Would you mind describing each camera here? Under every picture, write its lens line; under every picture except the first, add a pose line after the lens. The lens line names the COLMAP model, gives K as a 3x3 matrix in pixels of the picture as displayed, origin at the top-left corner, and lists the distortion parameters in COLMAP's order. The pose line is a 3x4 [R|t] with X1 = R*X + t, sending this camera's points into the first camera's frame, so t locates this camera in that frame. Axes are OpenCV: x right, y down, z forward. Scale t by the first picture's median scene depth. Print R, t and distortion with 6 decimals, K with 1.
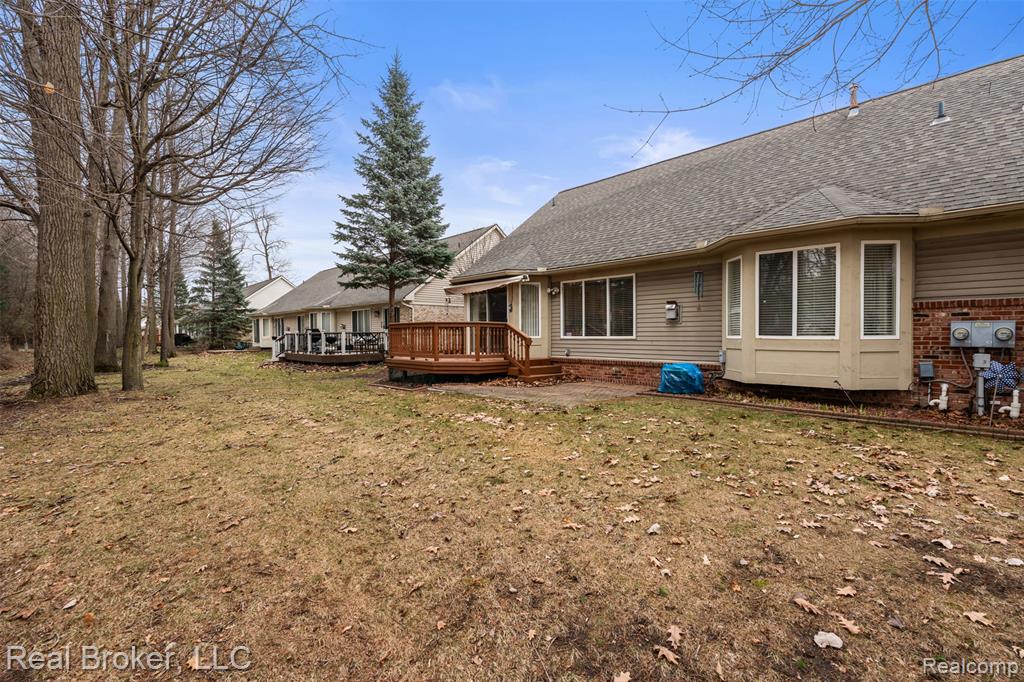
lens RADIAL K [[435.8, 0, 512.0], [0, 435.8, 341.0], [0, 0, 1]] dist [0.001332, 0.000216]
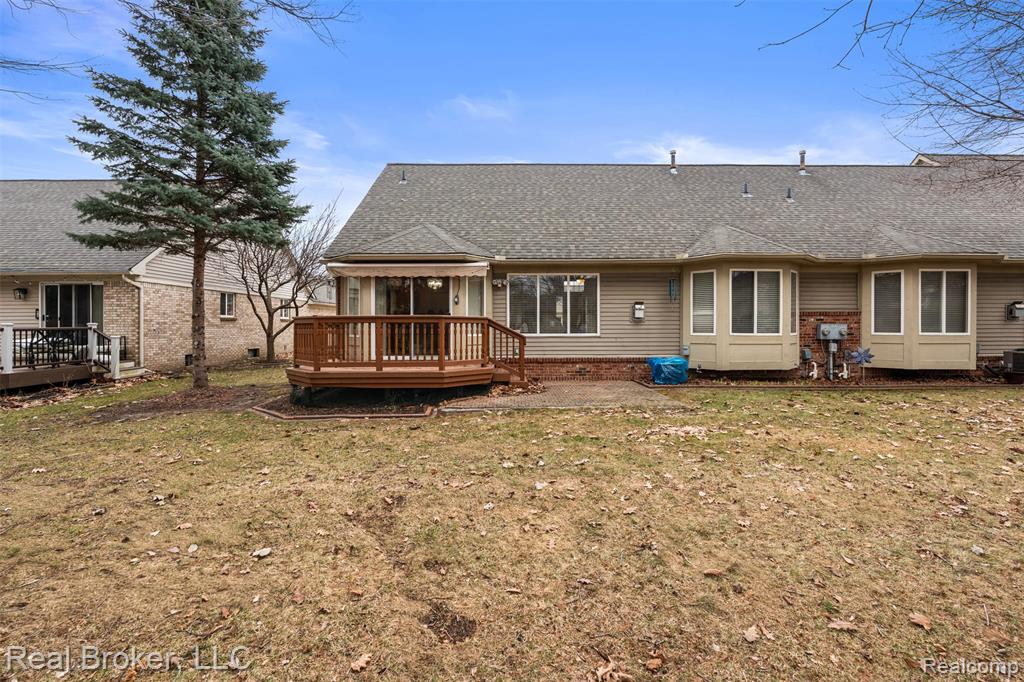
lens RADIAL K [[468.6, 0, 515.0], [0, 468.6, 326.3], [0, 0, 1]] dist [0.002471, 0.000349]
pose [[0.697682, 0.008809, 0.716353, -0.633975], [0.010494, 0.999691, -0.022514, -0.004940], [-0.716330, 0.023225, 0.697375, 0.346773]]
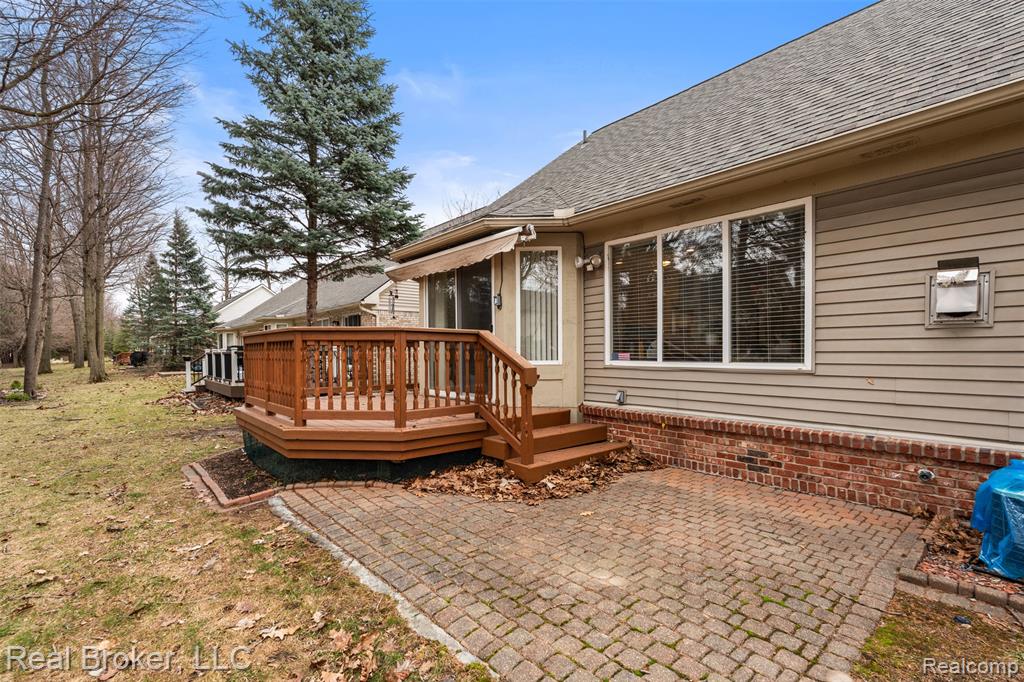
lens RADIAL K [[457.0, 0, 513.1], [0, 457.0, 355.3], [0, 0, 1]] dist [-0.000037, 0.000150]
pose [[0.998666, 0.000105, -0.051628, 0.043559], [-0.000458, 0.999977, -0.006835, -0.015034], [0.051626, 0.006849, 0.998643, 0.566348]]
